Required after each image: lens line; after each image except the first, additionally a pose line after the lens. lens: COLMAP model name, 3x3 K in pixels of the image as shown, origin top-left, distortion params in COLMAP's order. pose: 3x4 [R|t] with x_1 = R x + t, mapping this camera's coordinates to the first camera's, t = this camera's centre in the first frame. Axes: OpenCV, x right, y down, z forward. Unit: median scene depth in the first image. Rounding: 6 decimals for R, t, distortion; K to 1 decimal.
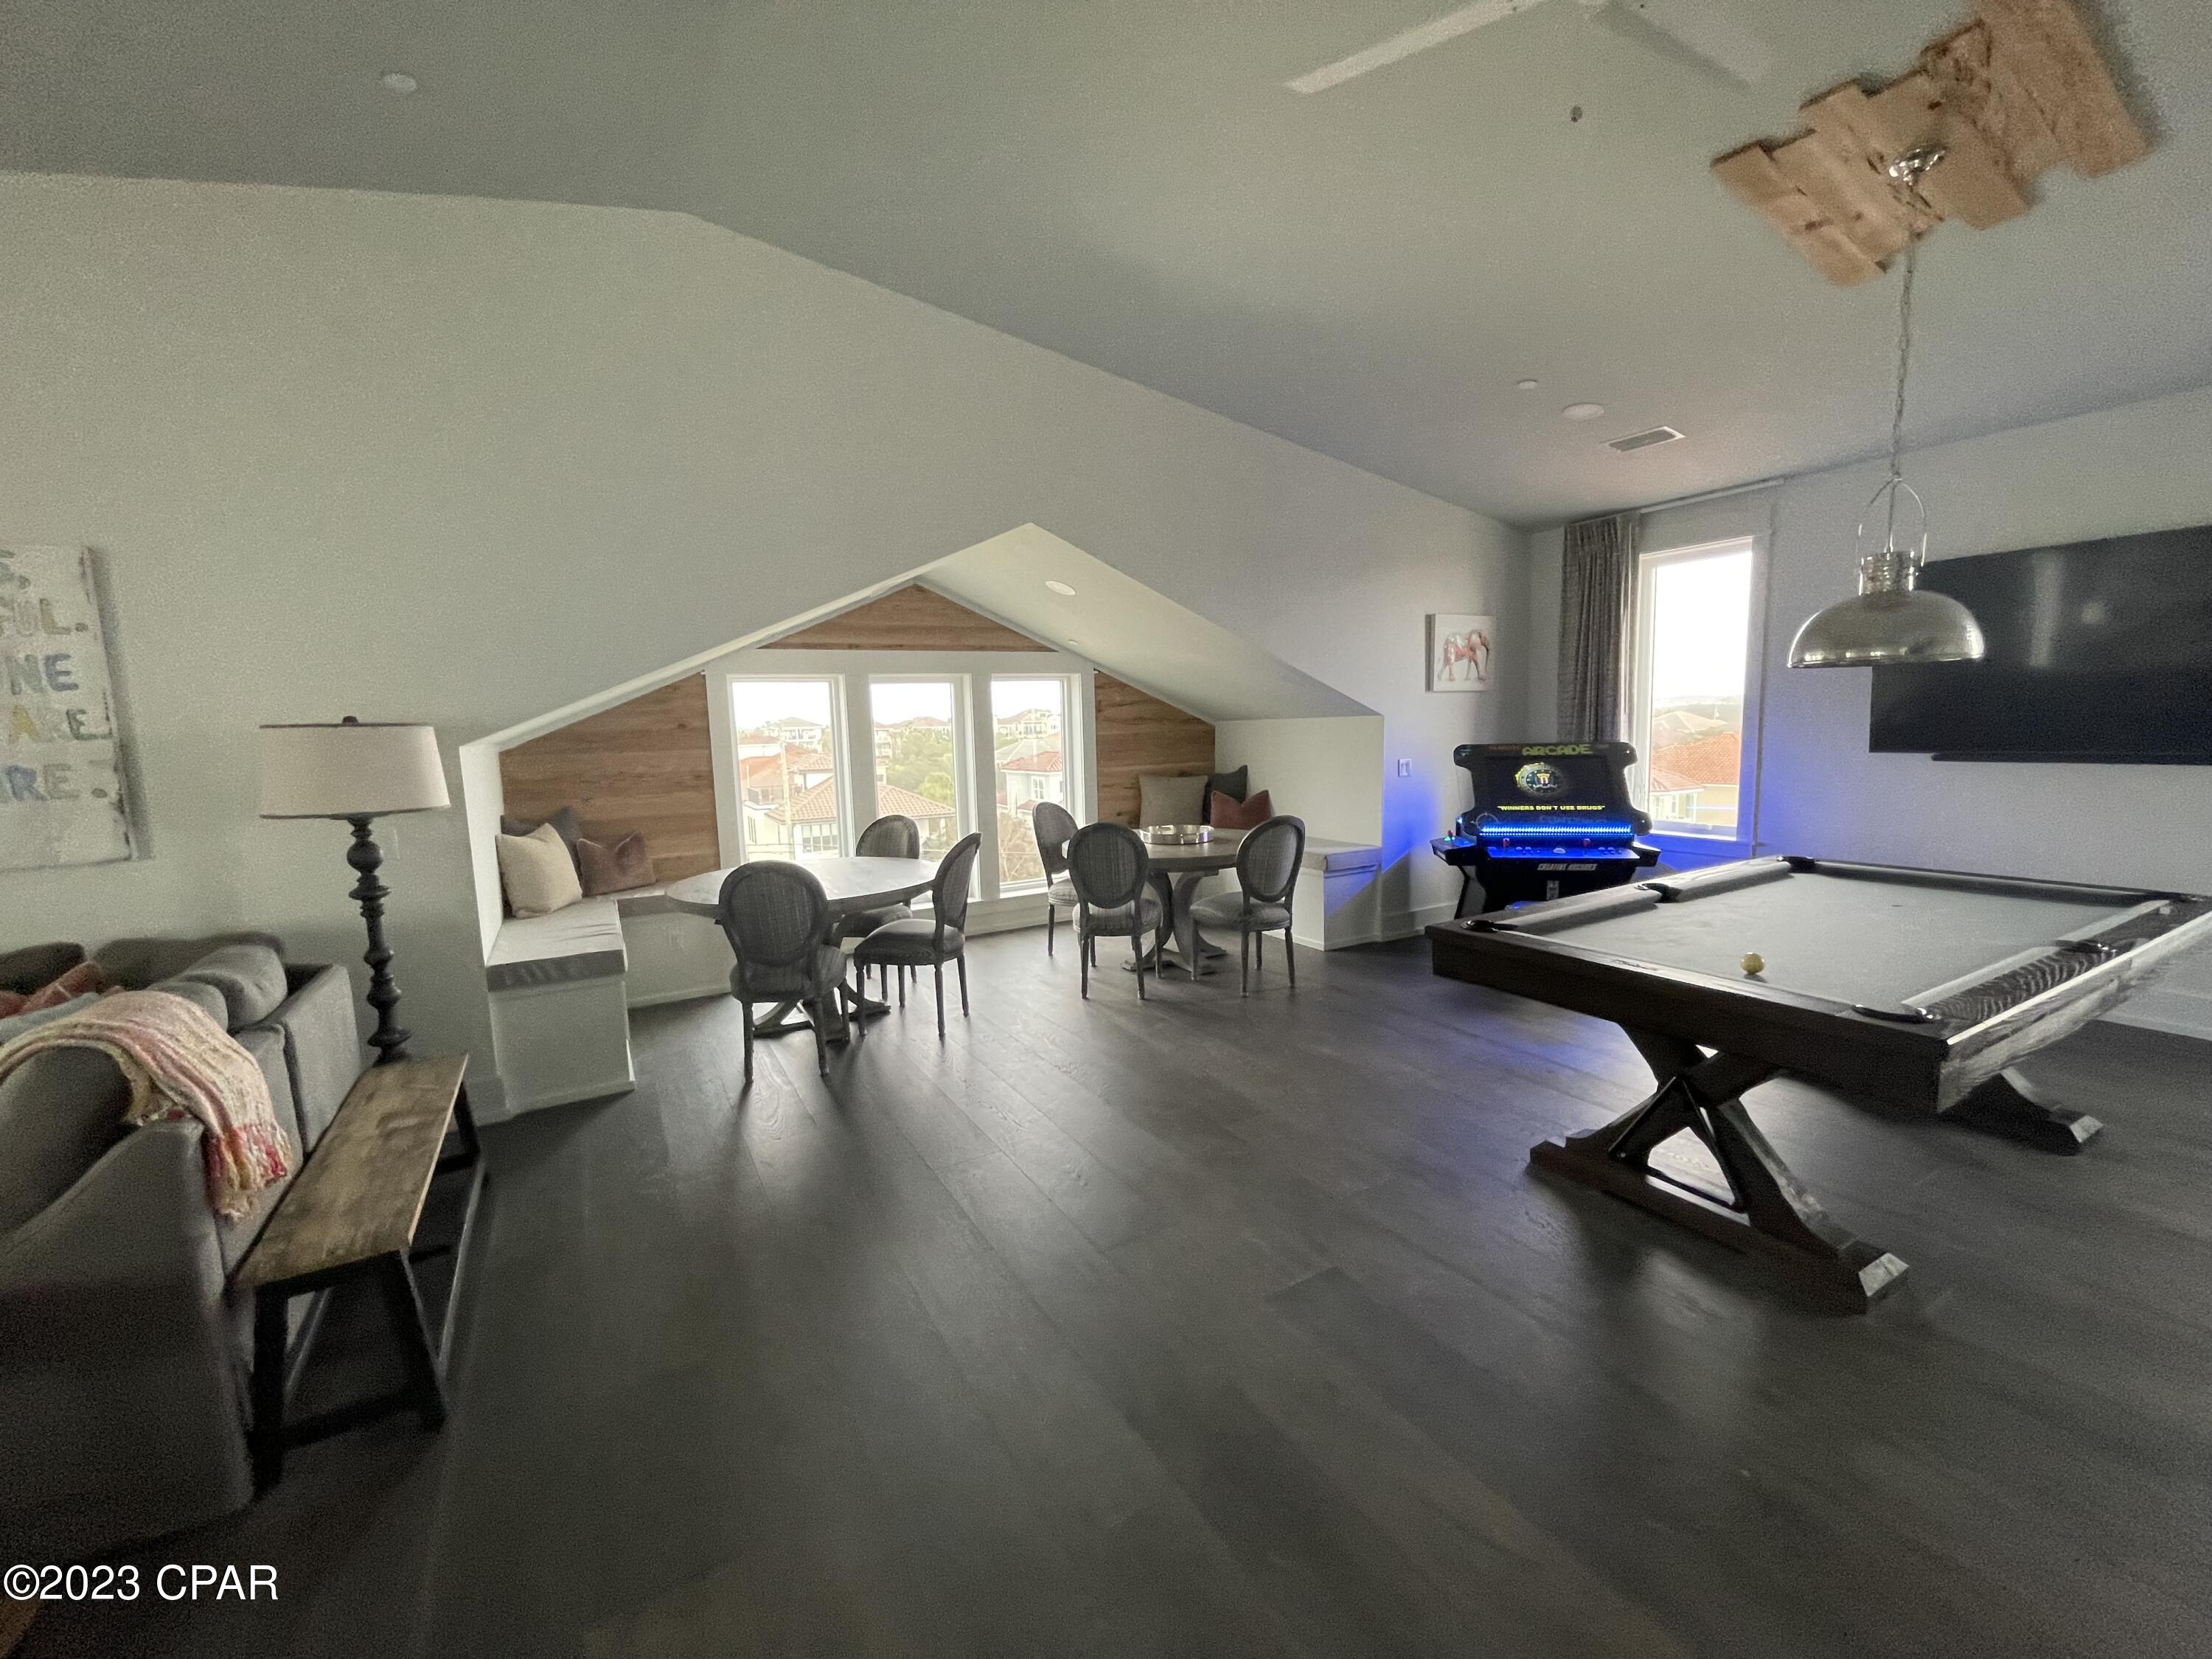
lens RADIAL K [[896.3, 0, 1092.9], [0, 896.3, 826.2], [0, 0, 1]] dist [0.001841, -0.000510]
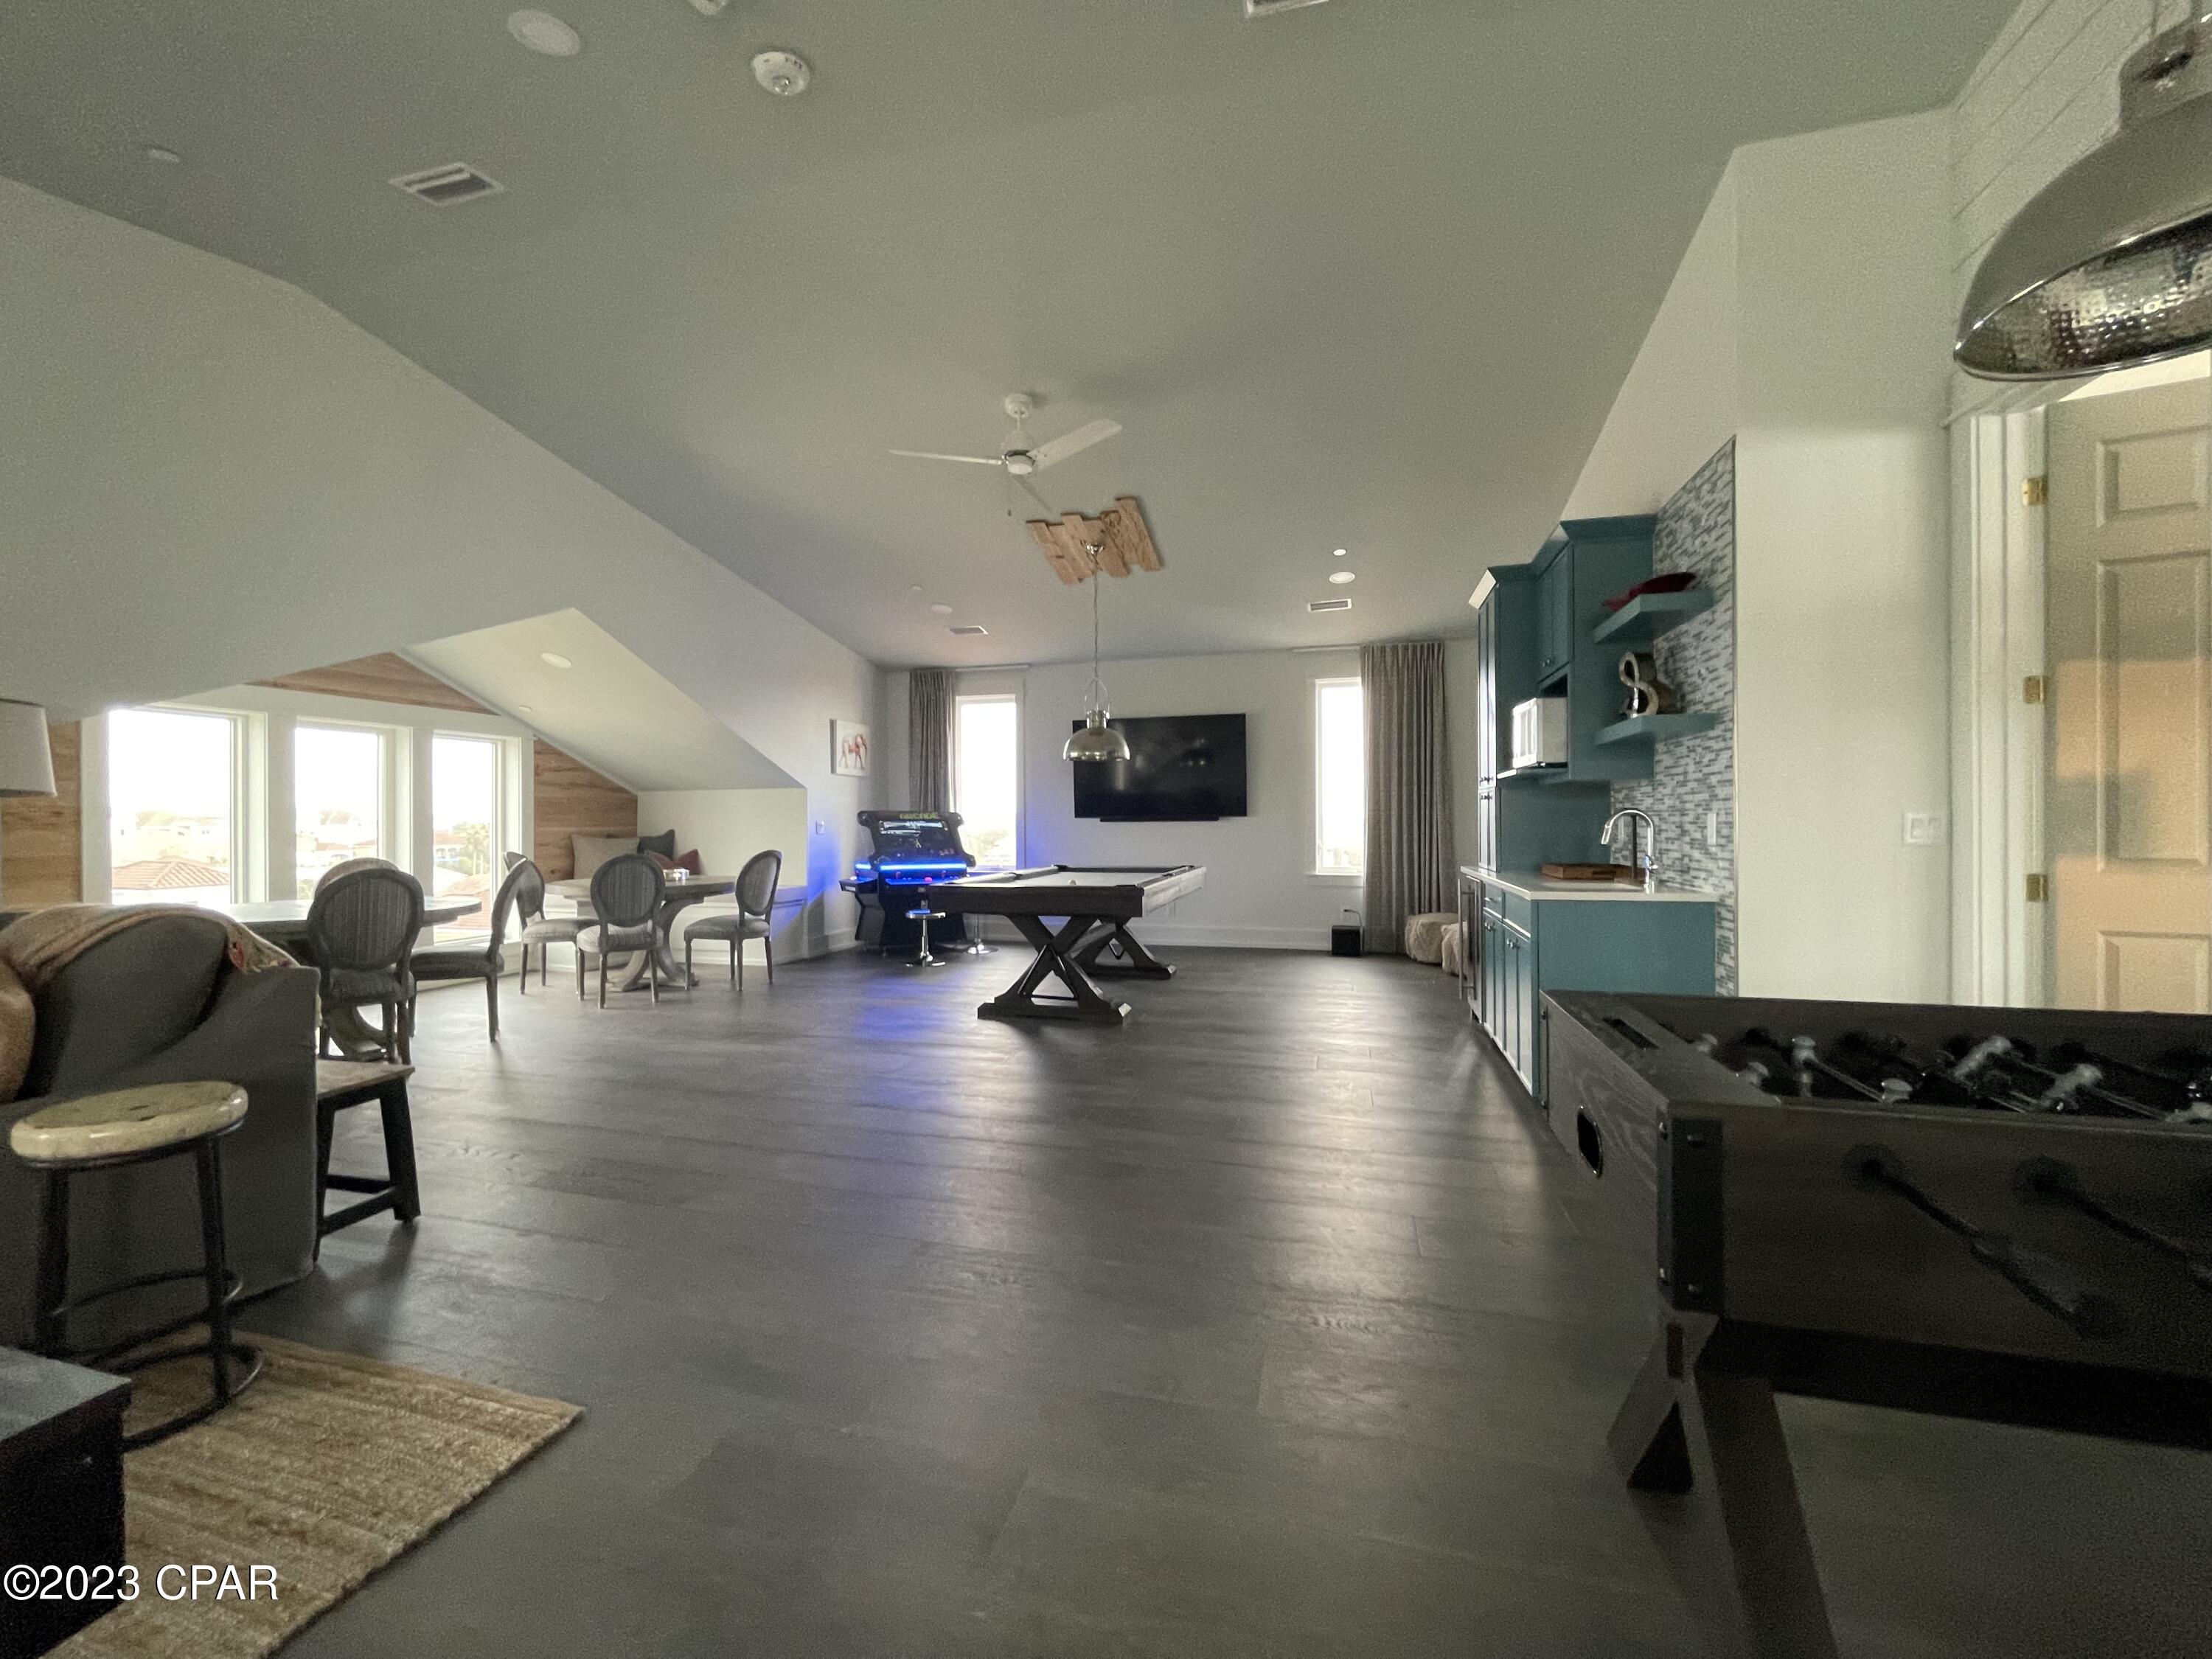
lens RADIAL K [[896.3, 0, 1092.9], [0, 896.3, 826.2], [0, 0, 1]] dist [0.001841, -0.000510]
pose [[0.702638, 0.025083, 0.711106, -0.346756], [0.065425, 0.992867, -0.099668, 0.100473], [-0.708534, 0.116555, 0.695985, -0.253523]]
